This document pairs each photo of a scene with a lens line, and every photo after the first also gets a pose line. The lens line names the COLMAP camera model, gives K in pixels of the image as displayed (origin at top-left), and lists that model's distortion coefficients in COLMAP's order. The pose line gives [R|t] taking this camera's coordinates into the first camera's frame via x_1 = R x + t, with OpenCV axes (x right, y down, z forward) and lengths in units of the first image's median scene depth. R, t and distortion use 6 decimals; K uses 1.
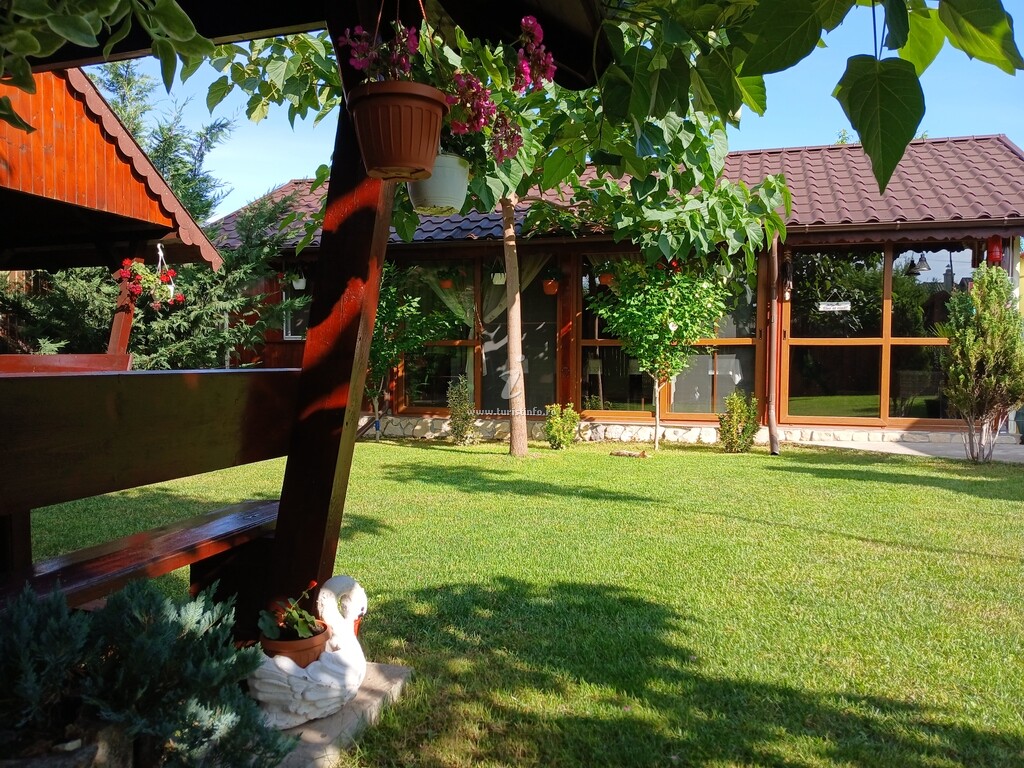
lens RADIAL K [[775.4, 0, 512.0], [0, 775.4, 384.0], [0, 0, 1]] dist [0.078742, -0.163187]
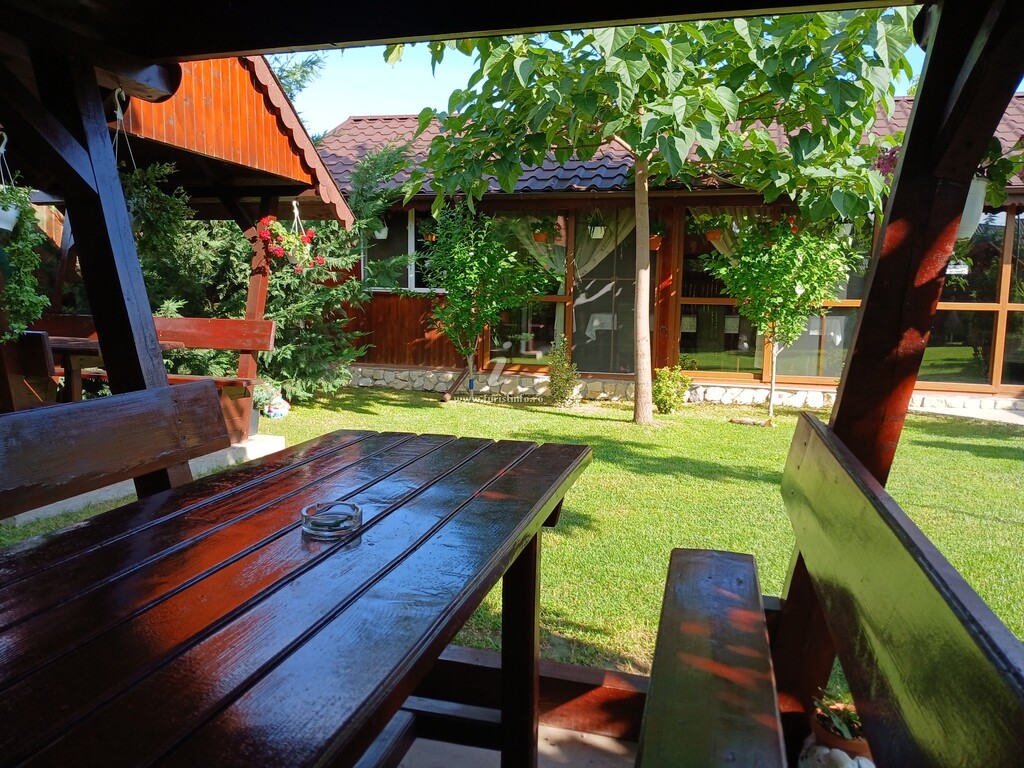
lens RADIAL K [[775.4, 0, 512.0], [0, 775.4, 384.0], [0, 0, 1]] dist [0.078742, -0.163187]
pose [[0.999801, 0.012991, 0.015150, -0.158578], [-0.014225, 0.996331, 0.084397, -0.034092], [-0.013997, -0.084595, 0.996317, 0.034982]]
